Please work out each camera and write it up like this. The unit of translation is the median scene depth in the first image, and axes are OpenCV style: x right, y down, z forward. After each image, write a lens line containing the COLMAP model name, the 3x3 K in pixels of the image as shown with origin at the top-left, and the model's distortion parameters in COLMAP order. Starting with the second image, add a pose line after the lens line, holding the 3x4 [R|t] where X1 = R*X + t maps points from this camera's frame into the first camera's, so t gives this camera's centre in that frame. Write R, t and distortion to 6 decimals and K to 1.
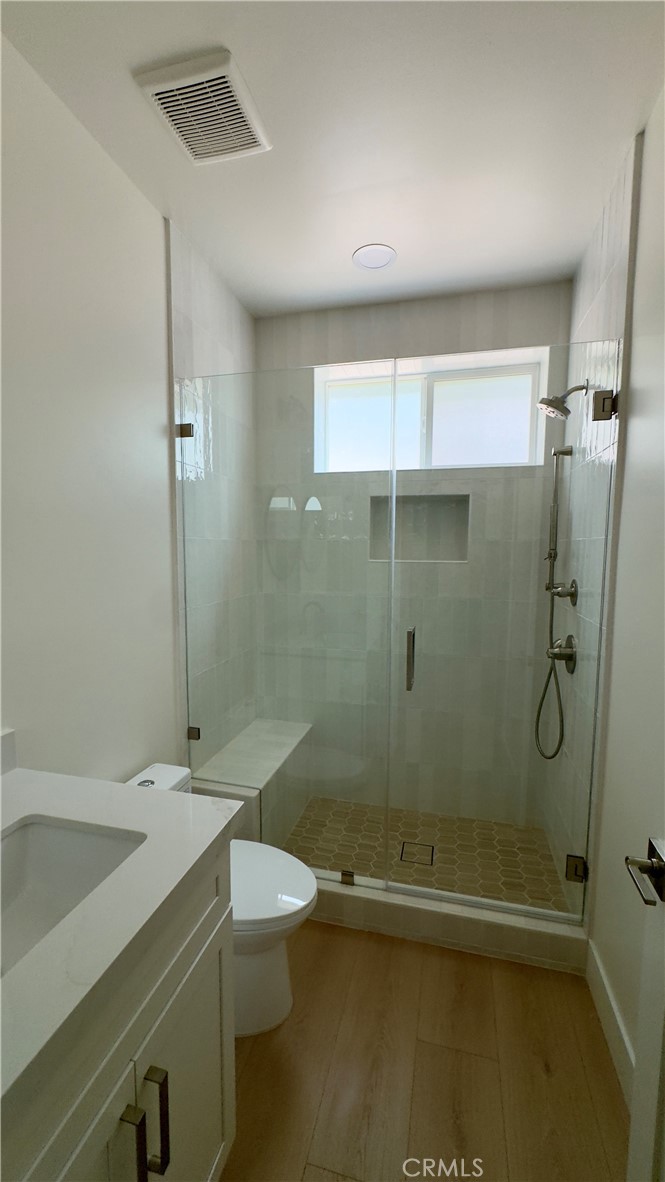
lens RADIAL K [[470.2, 0, 332.5], [0, 470.2, 591.0], [0, 0, 1]] dist [0.000316, -0.000196]
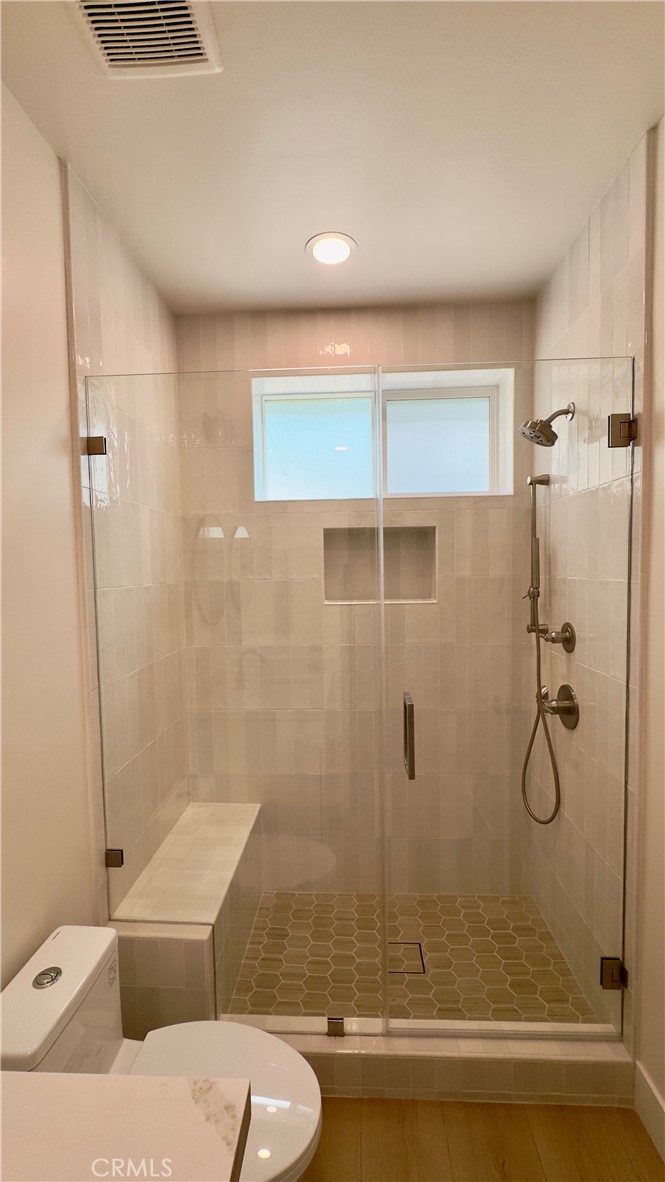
lens RADIAL K [[470.2, 0, 332.5], [0, 470.2, 591.0], [0, 0, 1]] dist [0.000316, -0.000196]
pose [[0.979179, -0.033425, 0.200228, -0.092751], [0.042490, 0.998249, -0.041149, -0.061717], [-0.198502, 0.048800, 0.978885, 0.194696]]
